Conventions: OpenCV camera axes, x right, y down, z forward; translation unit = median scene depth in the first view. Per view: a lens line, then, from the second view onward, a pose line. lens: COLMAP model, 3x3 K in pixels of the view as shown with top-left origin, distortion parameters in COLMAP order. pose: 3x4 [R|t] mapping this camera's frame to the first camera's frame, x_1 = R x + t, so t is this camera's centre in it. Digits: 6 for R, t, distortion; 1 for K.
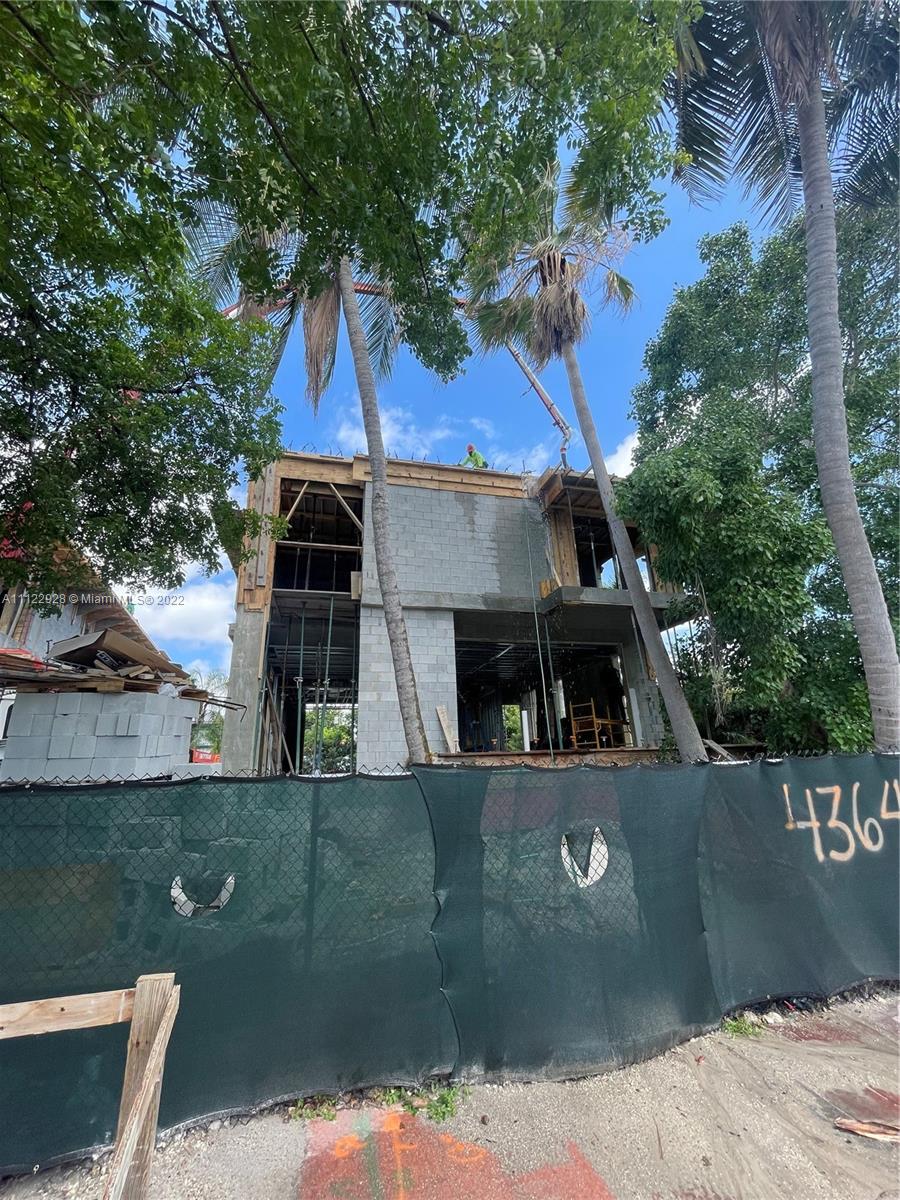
lens RADIAL K [[487.4, 0, 453.4], [0, 487.4, 604.2], [0, 0, 1]] dist [-0.002154, -0.000503]
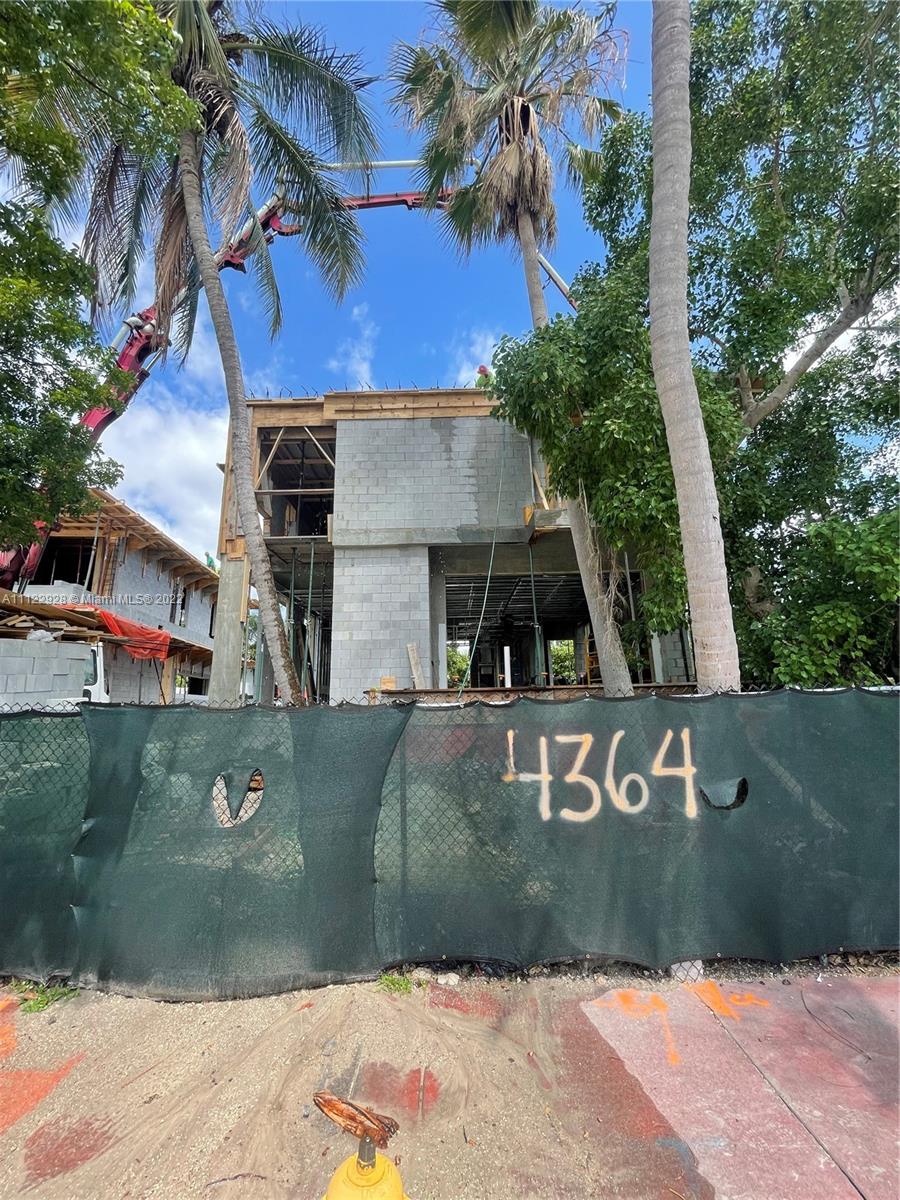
lens RADIAL K [[487.4, 0, 453.4], [0, 487.4, 604.2], [0, 0, 1]] dist [-0.002154, -0.000503]
pose [[0.965635, -0.039282, -0.256916, 0.681724], [0.071436, 0.990554, 0.117042, 0.041320], [0.249891, -0.131373, 0.959320, 0.166255]]
